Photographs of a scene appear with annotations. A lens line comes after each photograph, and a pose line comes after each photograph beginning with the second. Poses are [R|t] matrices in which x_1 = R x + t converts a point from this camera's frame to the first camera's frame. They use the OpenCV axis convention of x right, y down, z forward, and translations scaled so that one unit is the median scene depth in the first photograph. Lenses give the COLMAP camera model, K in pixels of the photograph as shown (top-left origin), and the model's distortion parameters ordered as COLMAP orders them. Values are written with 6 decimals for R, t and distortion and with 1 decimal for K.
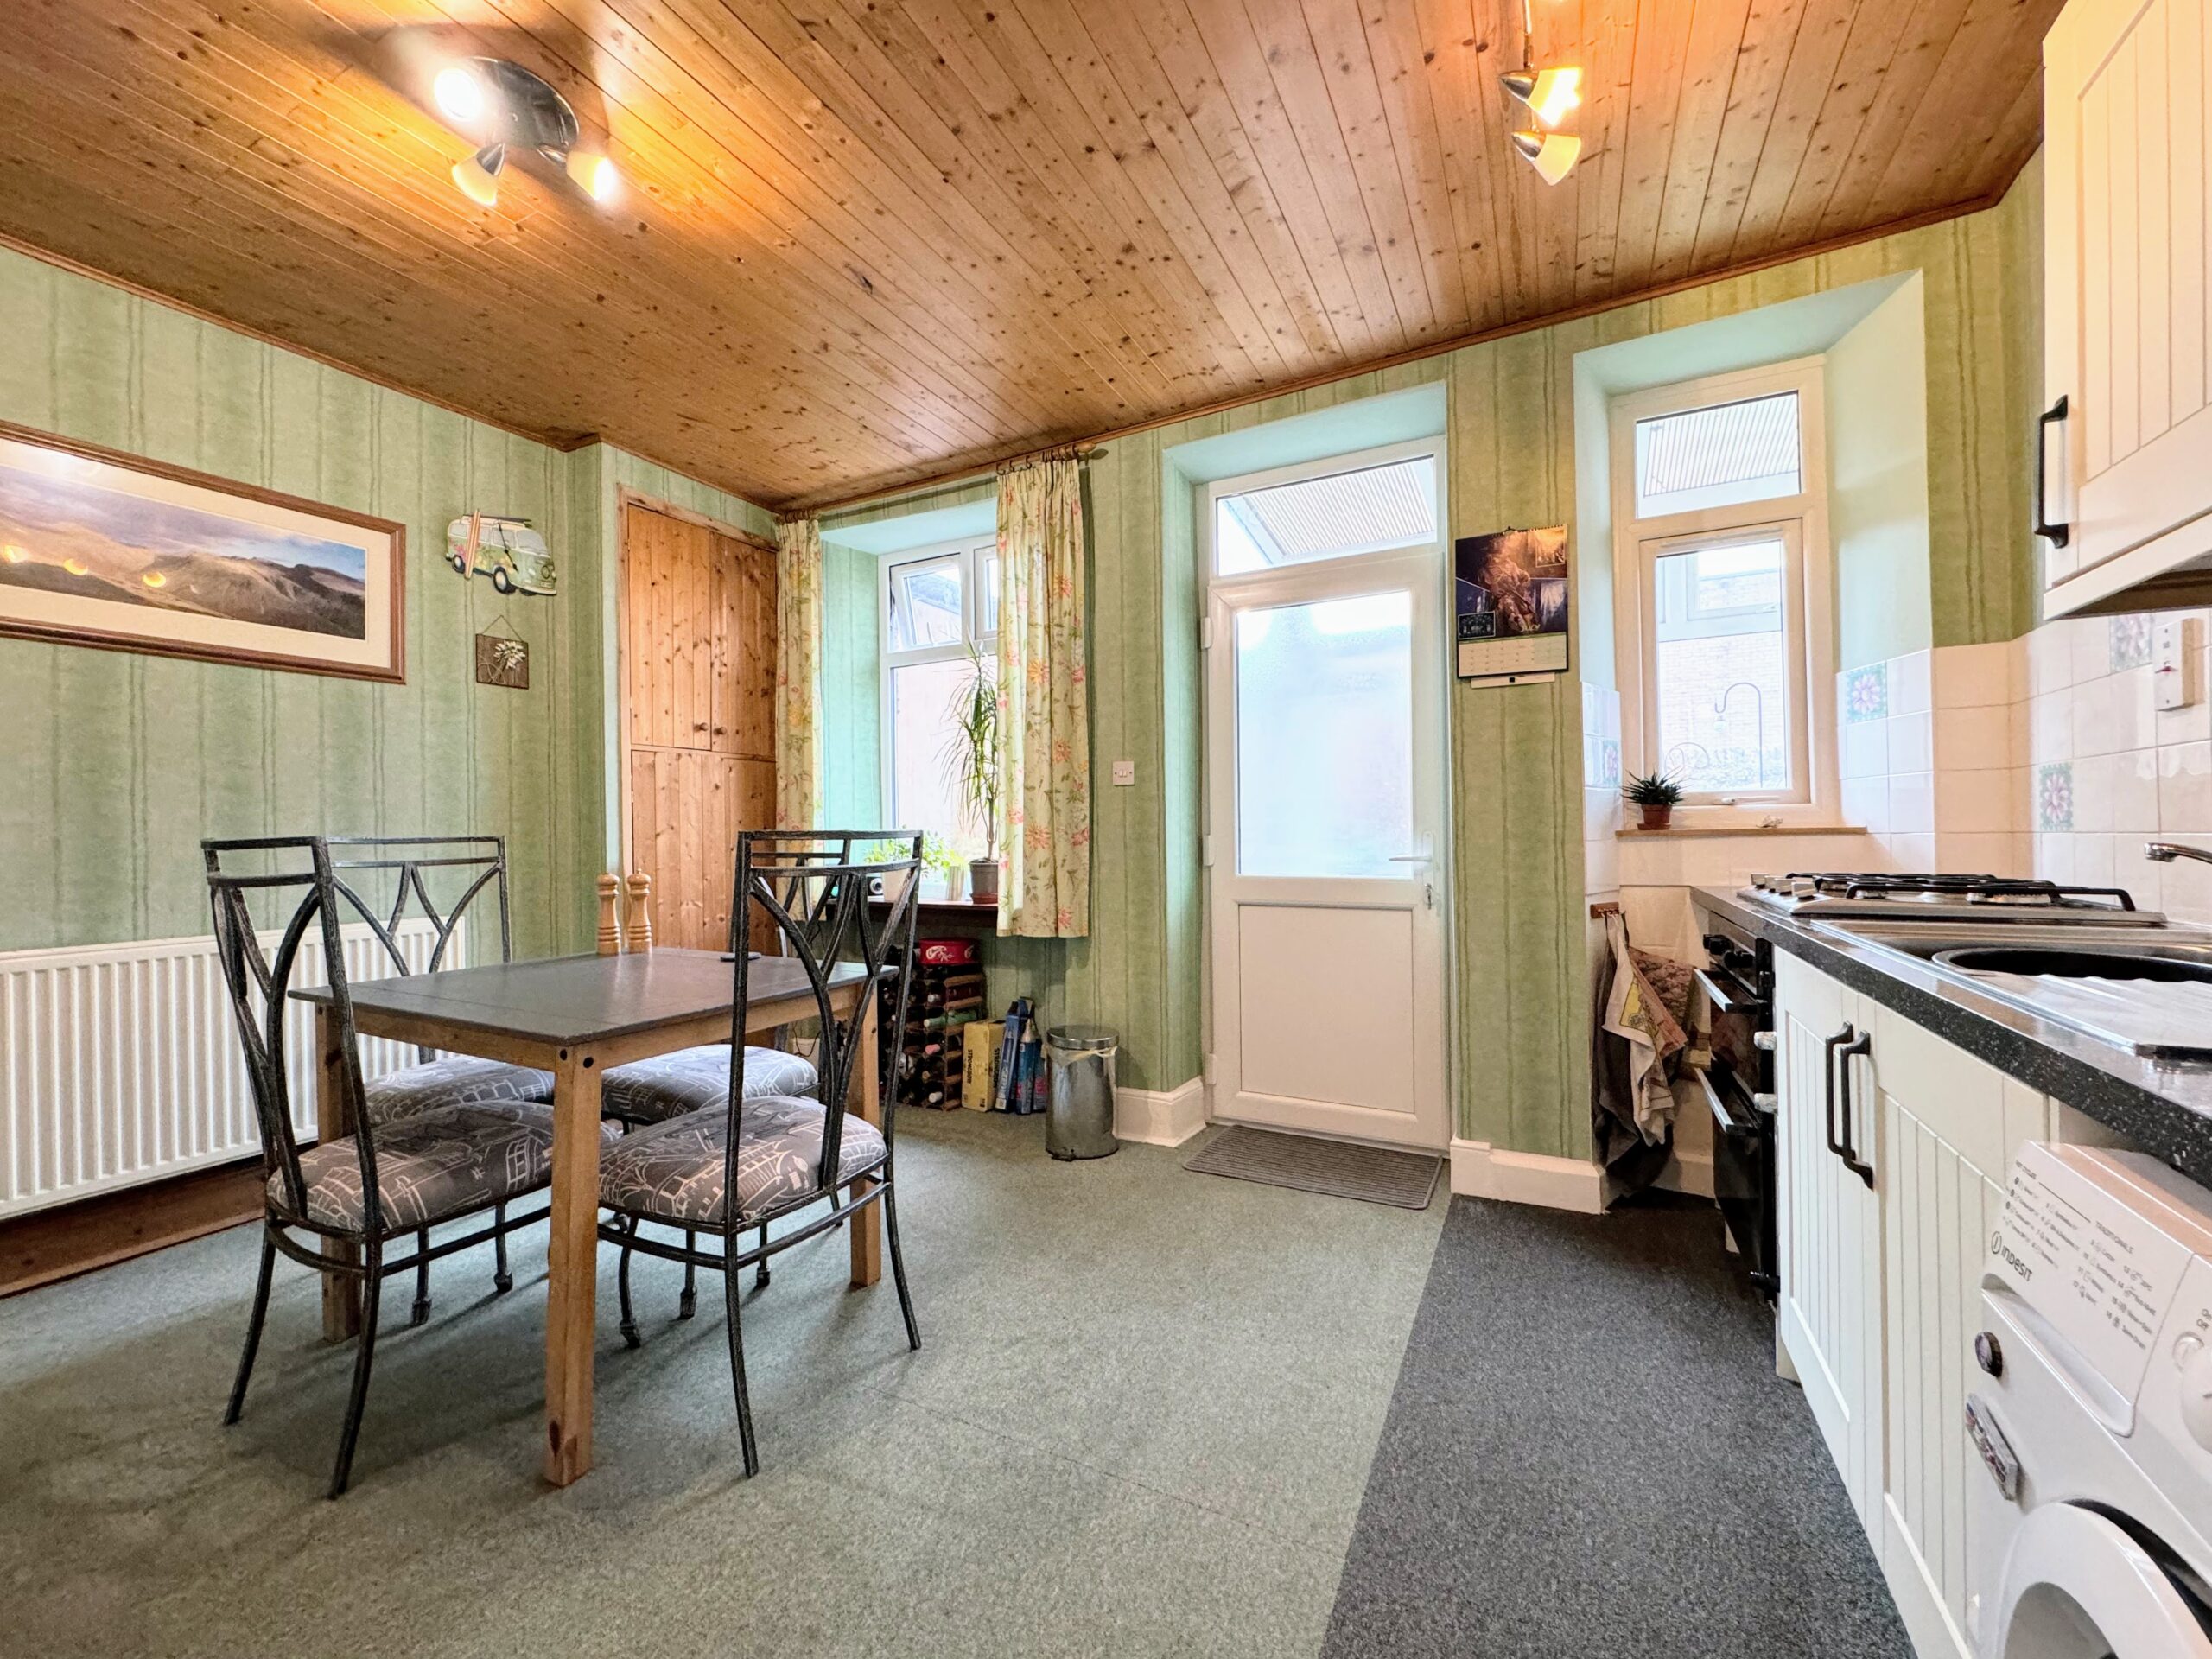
lens RADIAL K [[882.2, 0, 1104.4], [0, 882.2, 829.1], [0, 0, 1]] dist [-0.001840, -0.000333]
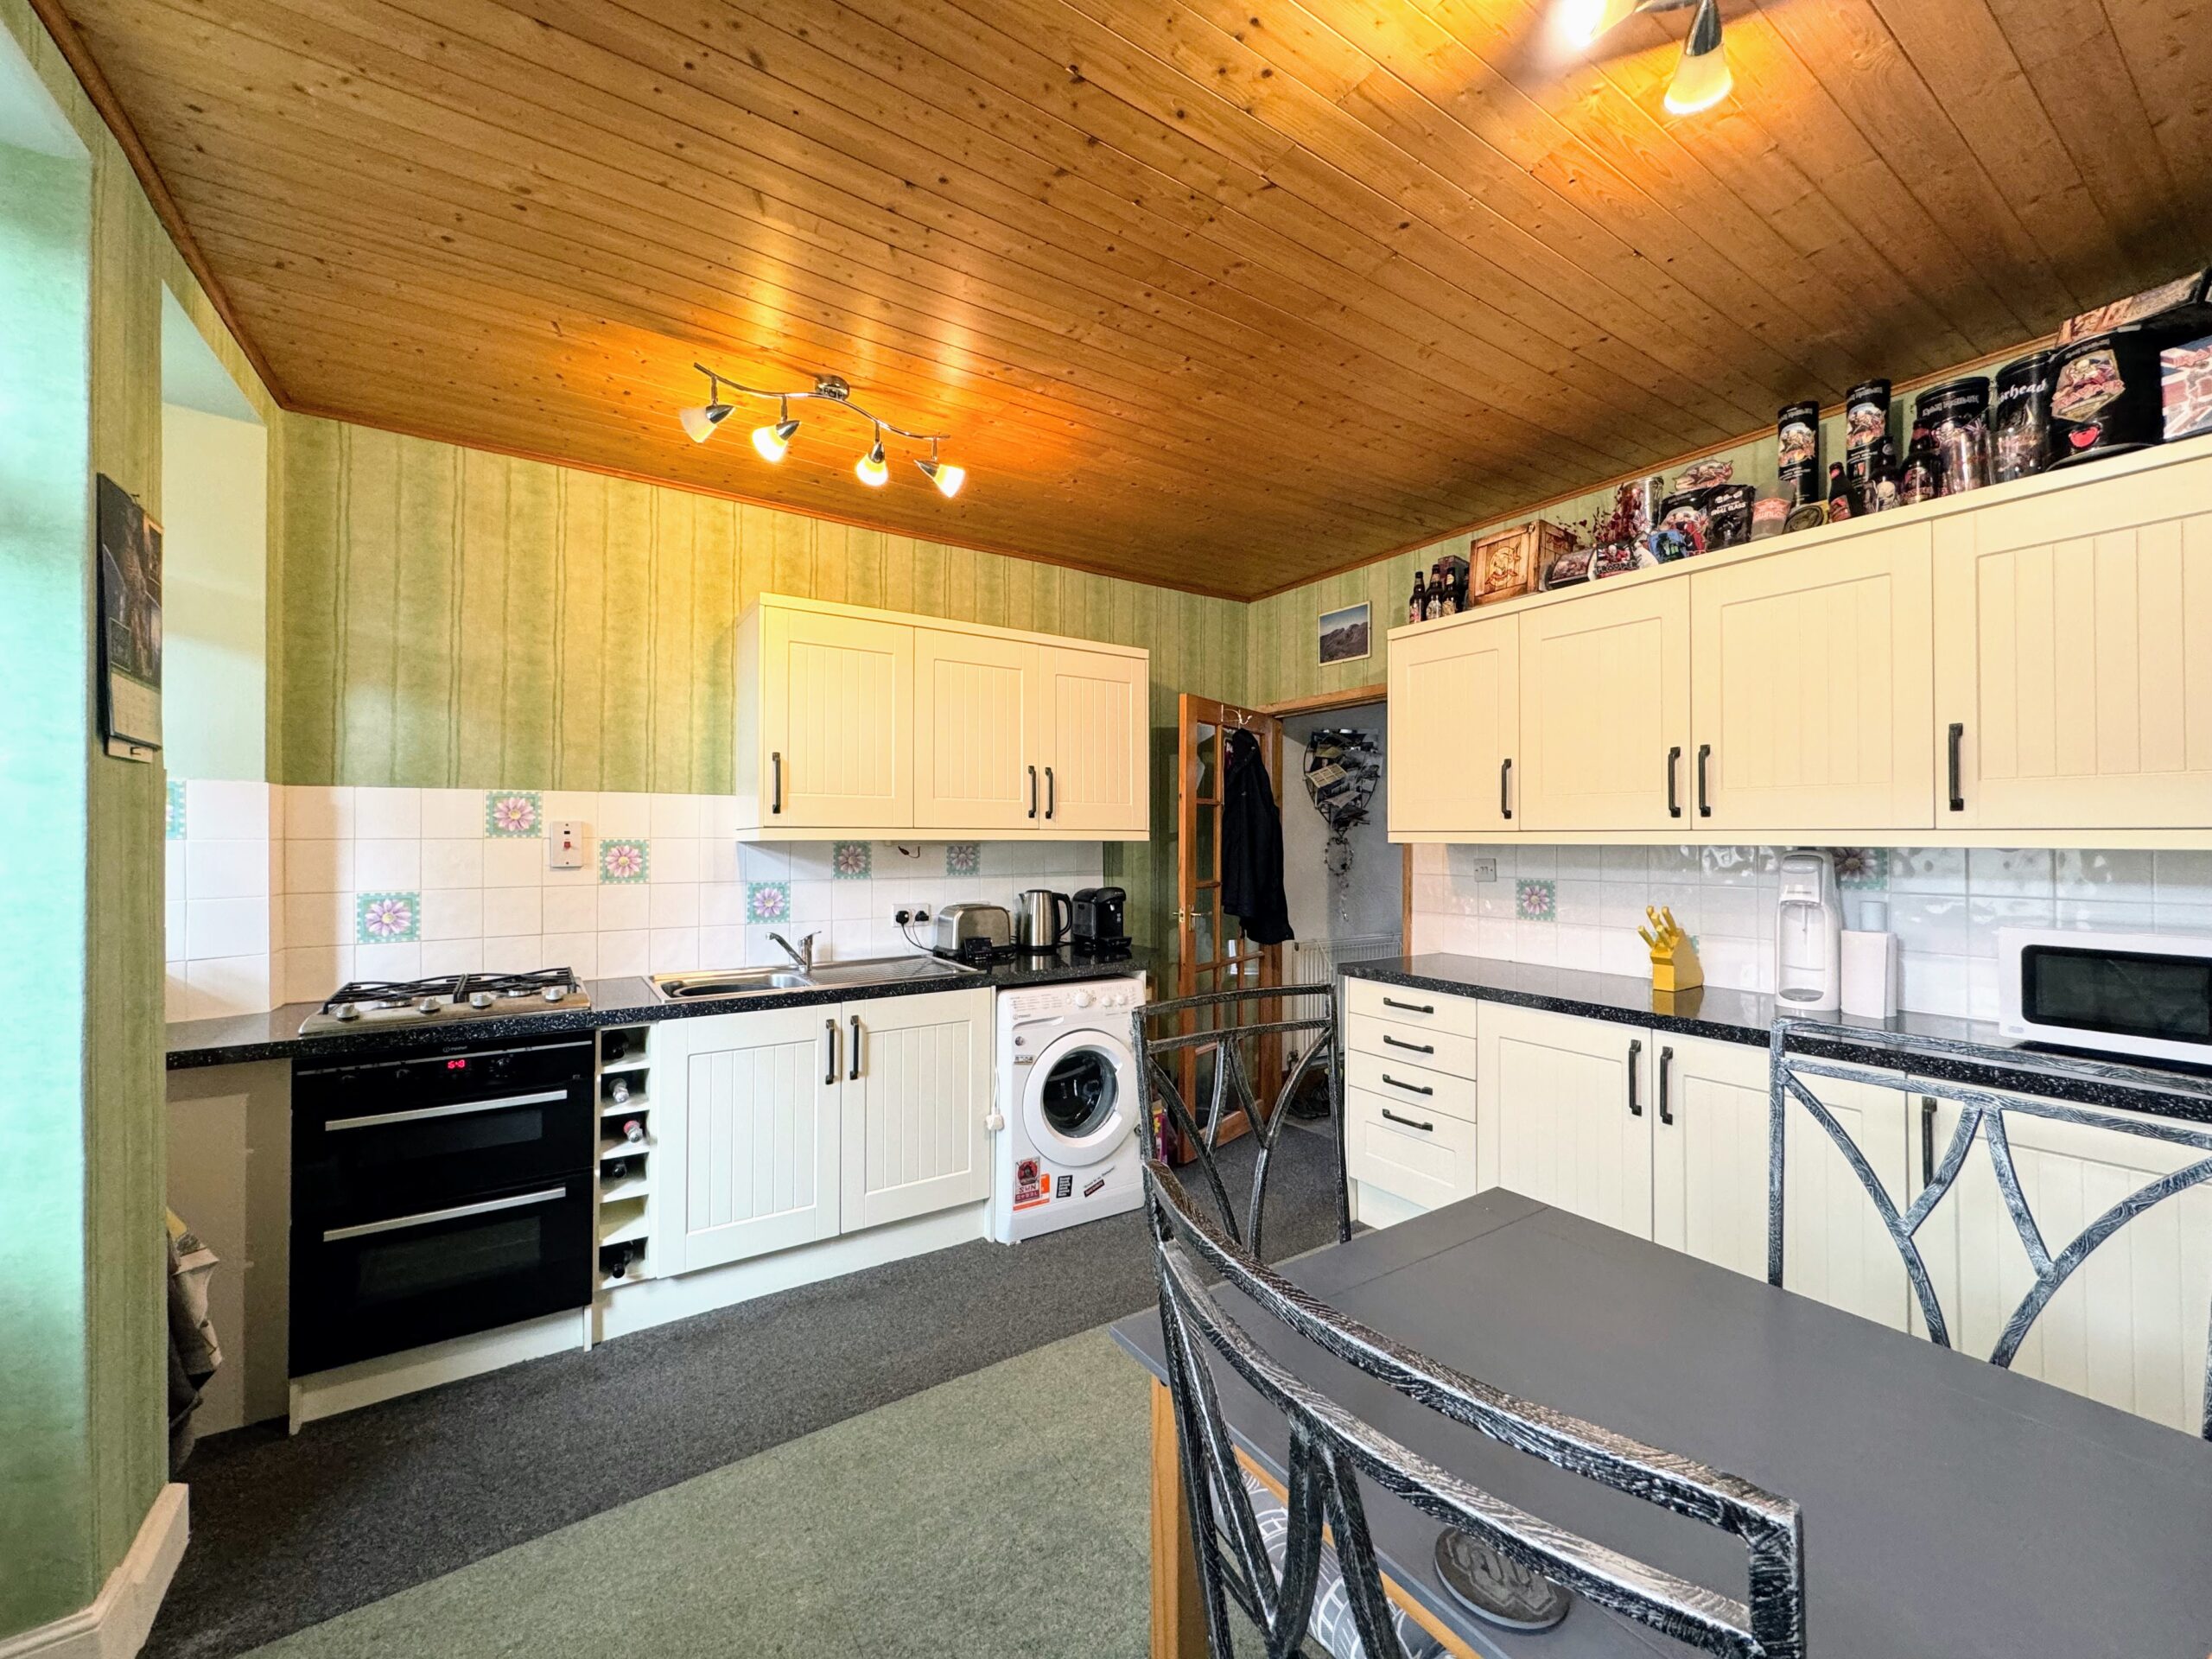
lens RADIAL K [[882.2, 0, 1104.4], [0, 882.2, 829.1], [0, 0, 1]] dist [-0.001840, -0.000333]
pose [[-0.874865, 0.015803, 0.484109, -0.391848], [0.008919, 0.999824, -0.016520, -0.099897], [-0.484285, -0.010134, -0.874851, 1.185098]]
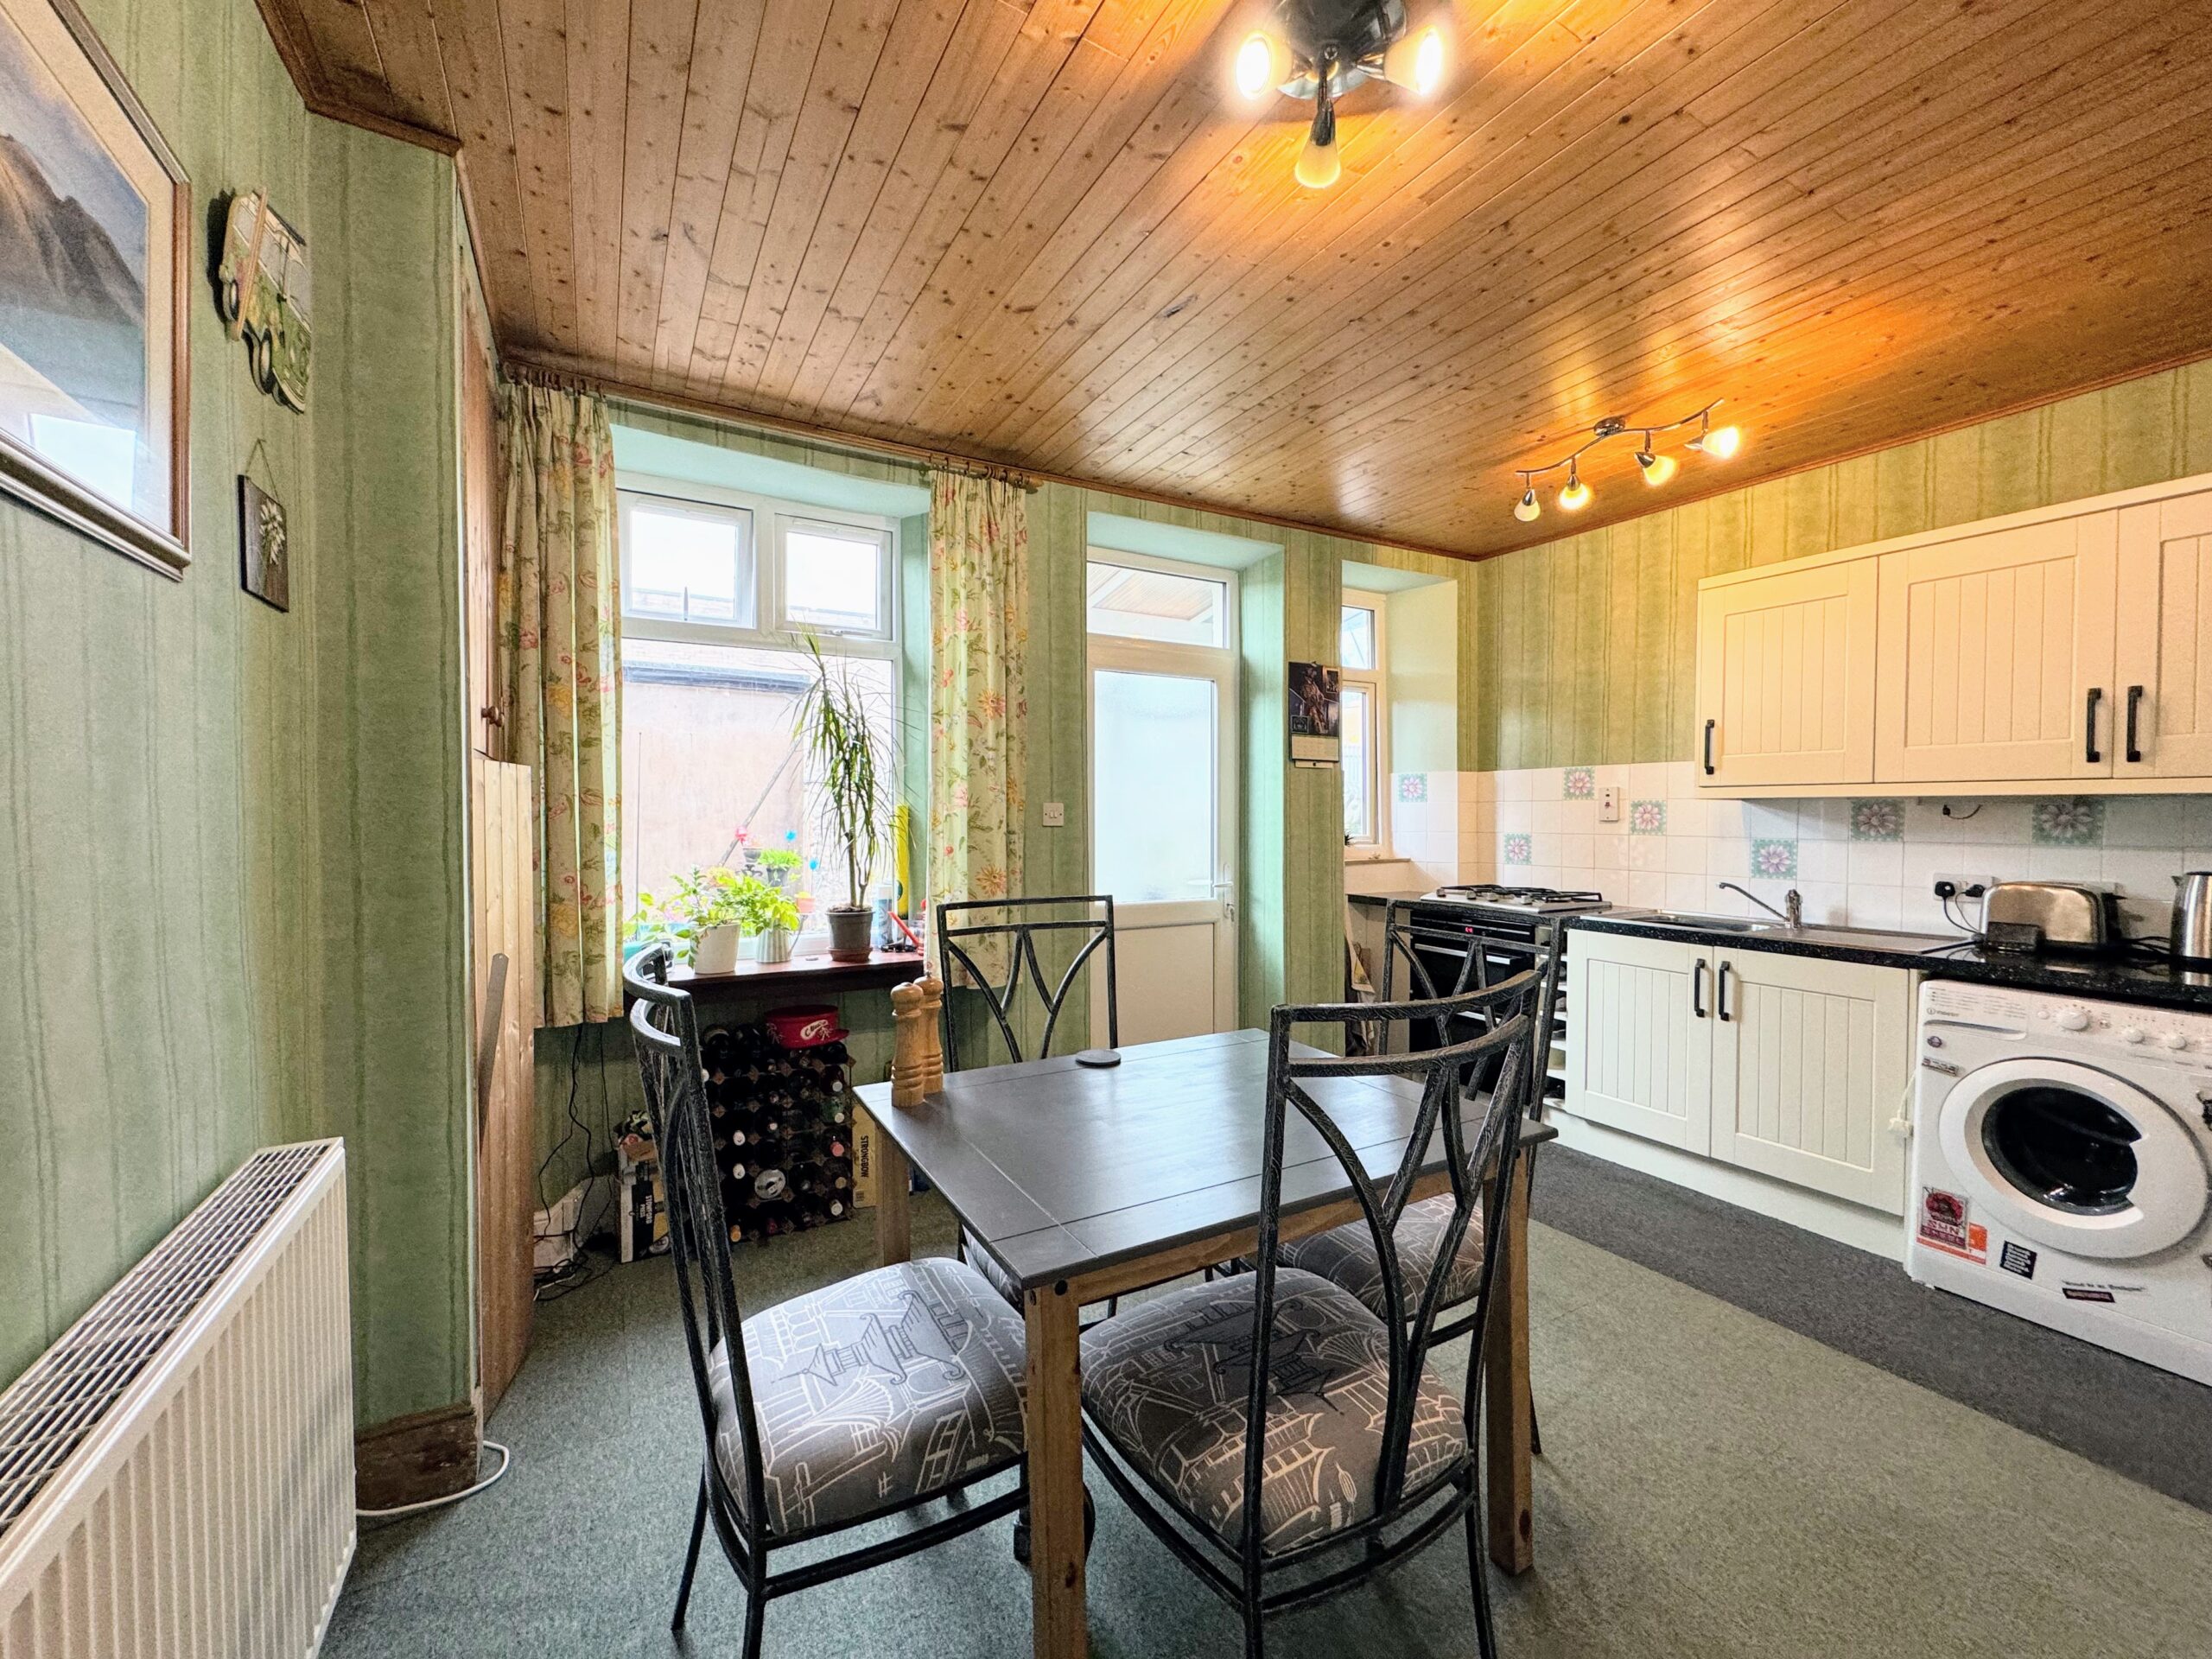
lens RADIAL K [[882.2, 0, 1104.4], [0, 882.2, 829.1], [0, 0, 1]] dist [-0.001840, -0.000333]
pose [[0.538406, -0.001653, 0.842684, -0.975665], [-0.009902, 0.999917, 0.008287, -0.067478], [-0.842627, -0.012806, 0.538345, 0.486760]]
